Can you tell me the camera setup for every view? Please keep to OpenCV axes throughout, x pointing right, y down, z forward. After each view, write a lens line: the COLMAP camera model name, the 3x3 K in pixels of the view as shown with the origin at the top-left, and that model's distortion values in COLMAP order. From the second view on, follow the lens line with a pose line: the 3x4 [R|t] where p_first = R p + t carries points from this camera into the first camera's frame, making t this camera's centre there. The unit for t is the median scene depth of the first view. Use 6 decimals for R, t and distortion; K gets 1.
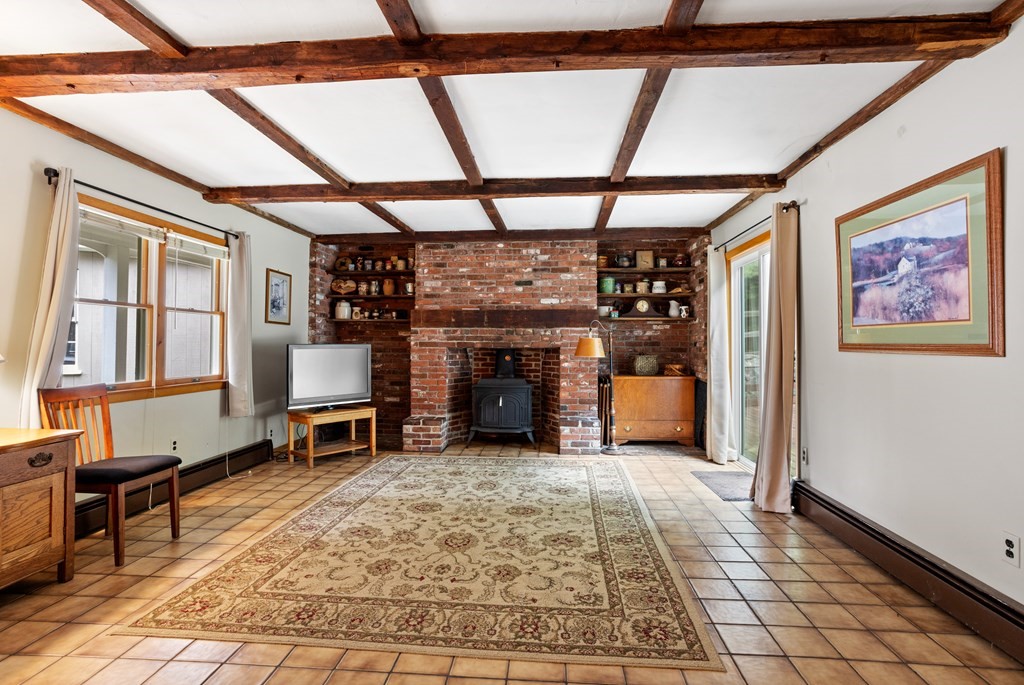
lens RADIAL K [[506.6, 0, 507.3], [0, 506.6, 336.9], [0, 0, 1]] dist [-0.038899, 0.021190]
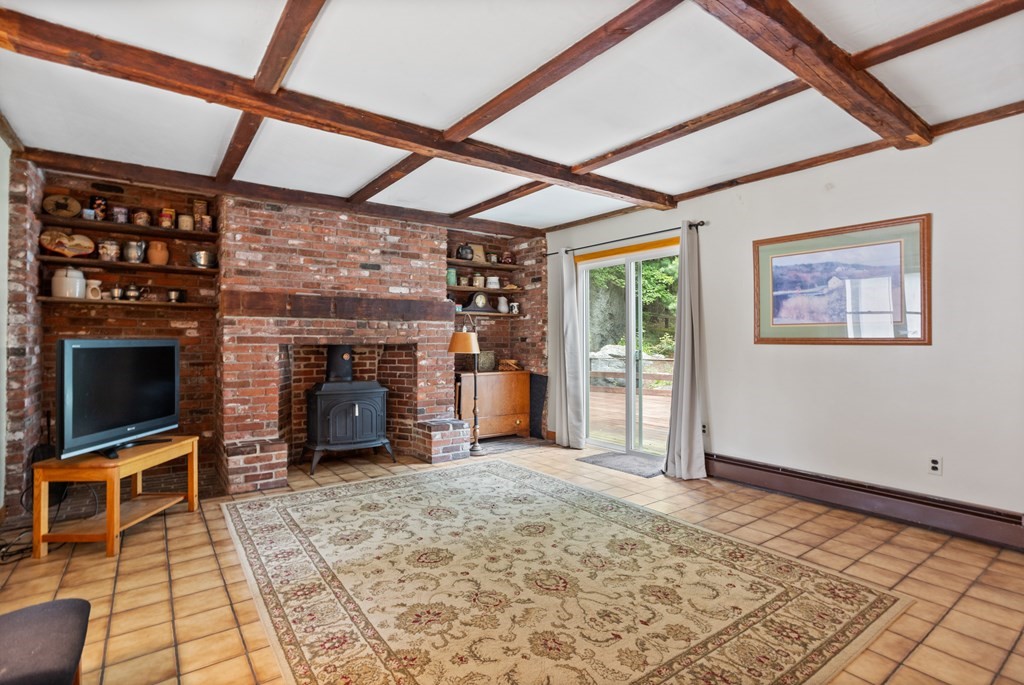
lens RADIAL K [[506.6, 0, 510.3], [0, 506.6, 336.8], [0, 0, 1]] dist [-0.038899, 0.021190]
pose [[0.754682, 0.003768, 0.656080, -0.372806], [-0.007308, 0.999970, 0.002664, 0.006379], [-0.656050, -0.006805, 0.754687, 0.241246]]
